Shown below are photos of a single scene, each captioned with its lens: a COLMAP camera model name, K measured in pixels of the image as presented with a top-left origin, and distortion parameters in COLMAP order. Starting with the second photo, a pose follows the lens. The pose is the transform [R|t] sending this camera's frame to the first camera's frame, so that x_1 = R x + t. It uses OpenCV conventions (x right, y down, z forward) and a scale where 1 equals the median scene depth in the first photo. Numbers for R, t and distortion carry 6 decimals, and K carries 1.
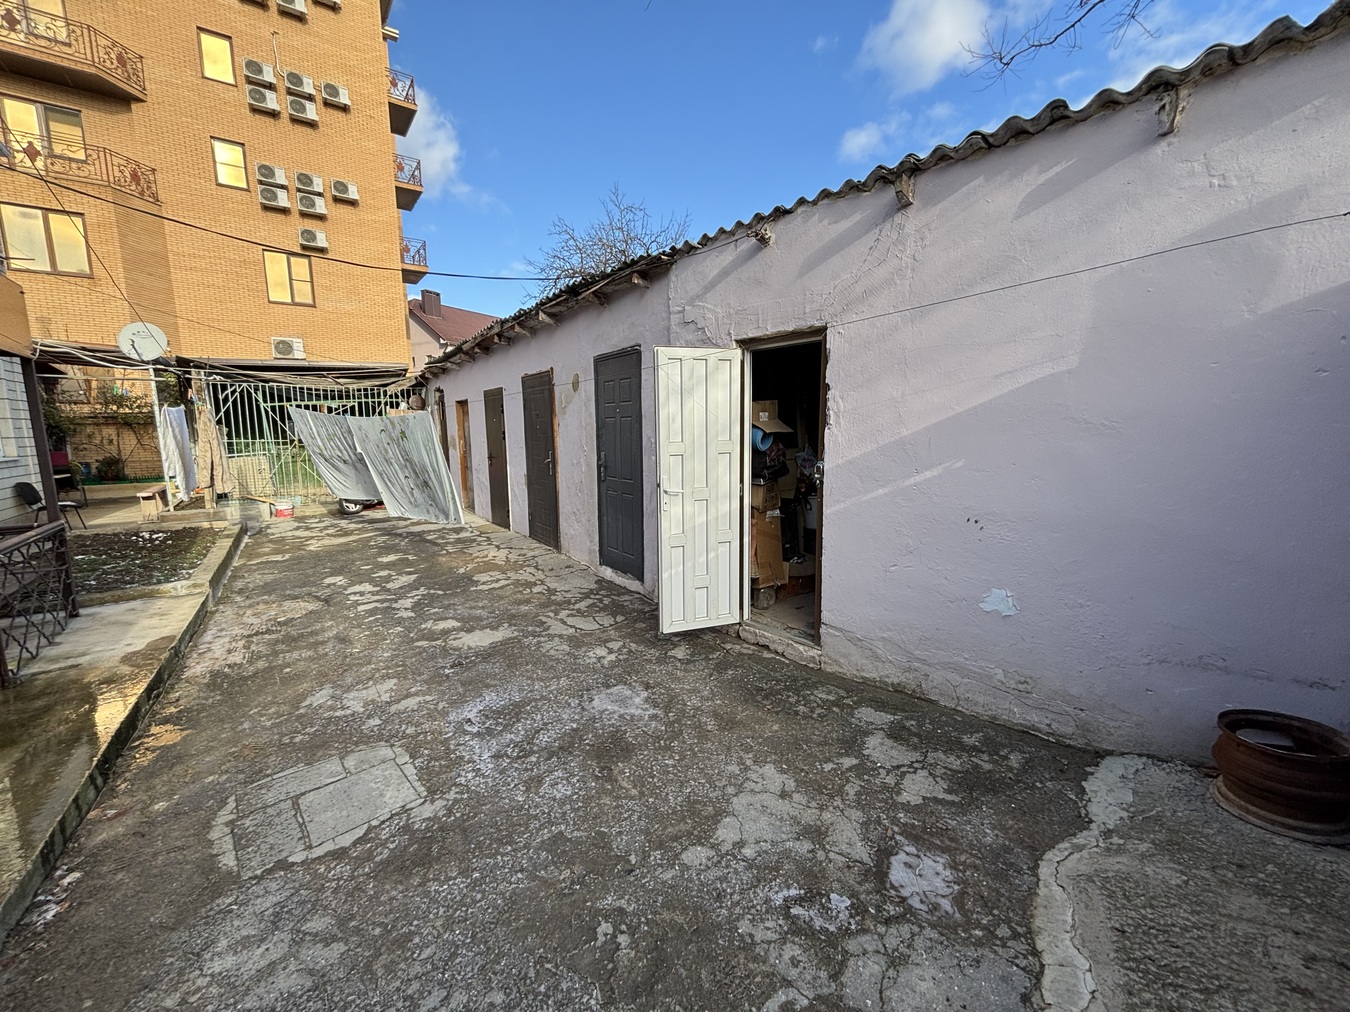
lens RADIAL K [[543.5, 0, 675.0], [0, 543.5, 506.0], [0, 0, 1]] dist [-0.001166, -0.000216]
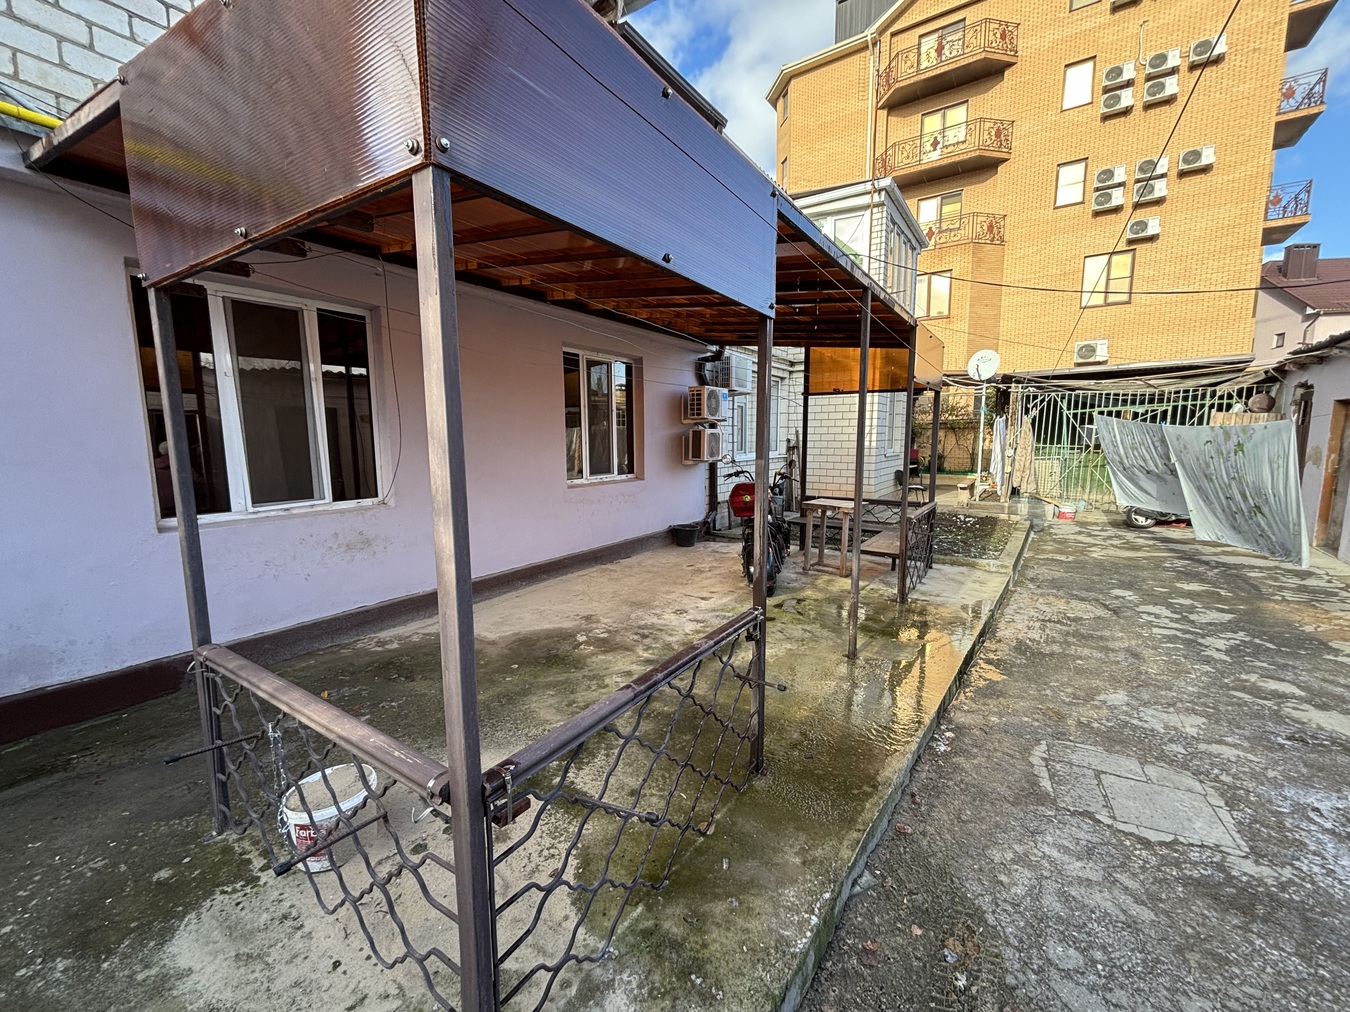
lens RADIAL K [[543.5, 0, 675.0], [0, 543.5, 506.0], [0, 0, 1]] dist [-0.001166, -0.000216]
pose [[0.331474, 0.133027, -0.934039, 0.000732], [-0.135240, 0.986485, 0.092502, -0.000771], [0.933721, 0.095658, 0.344984, -0.084057]]
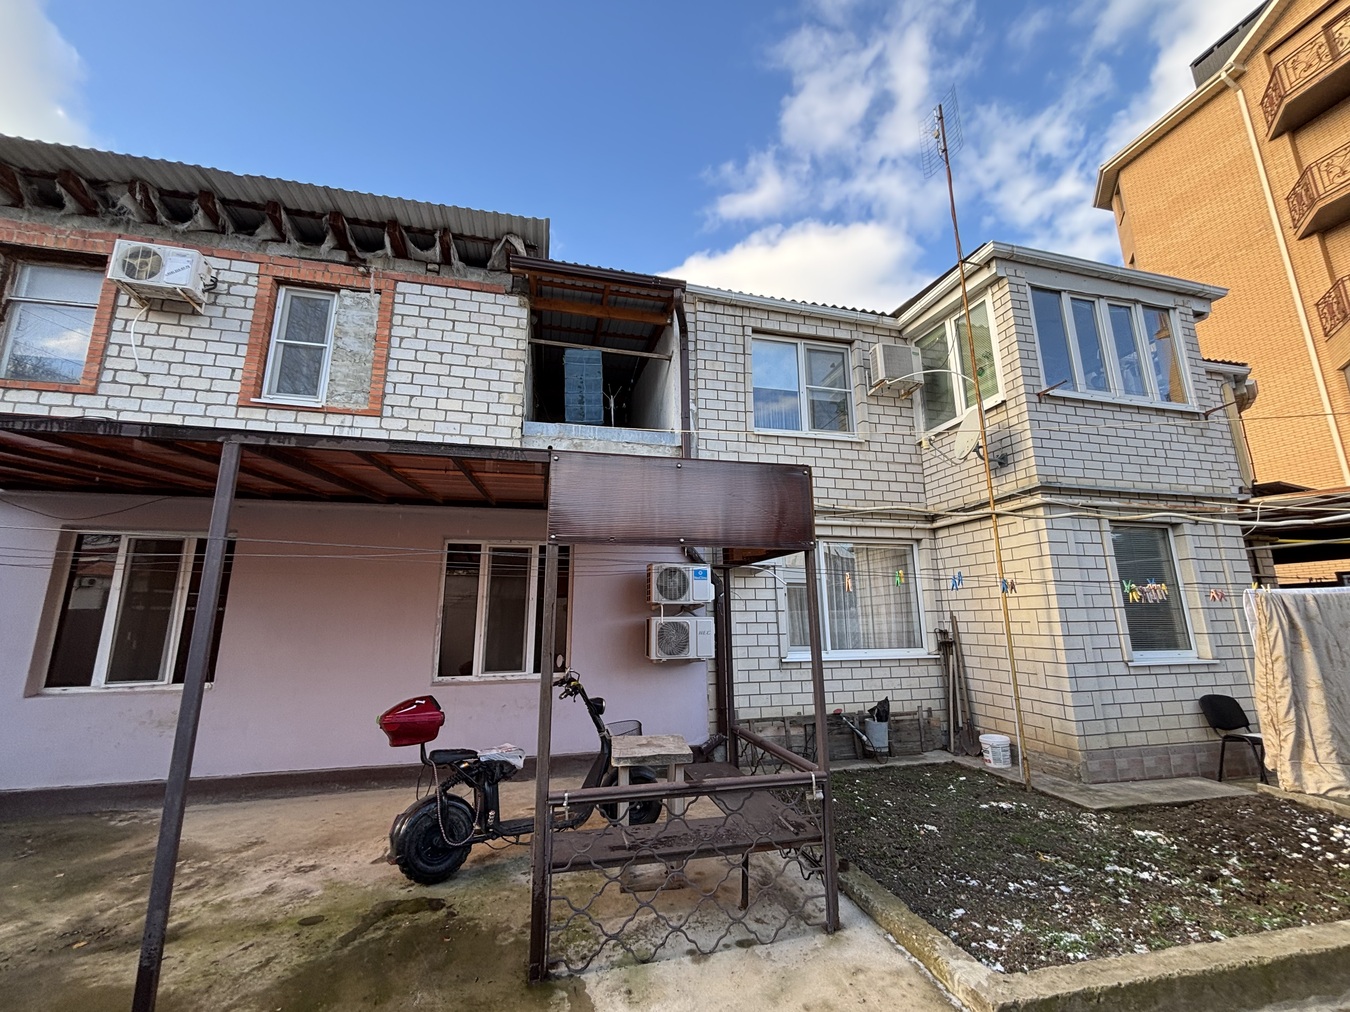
lens RADIAL K [[543.5, 0, 675.0], [0, 543.5, 506.0], [0, 0, 1]] dist [-0.001166, -0.000216]
pose [[-0.384202, -0.171768, -0.907130, -0.198485], [-0.119912, 0.983502, -0.135442, -0.108757], [0.915429, 0.056739, -0.398461, 0.602487]]
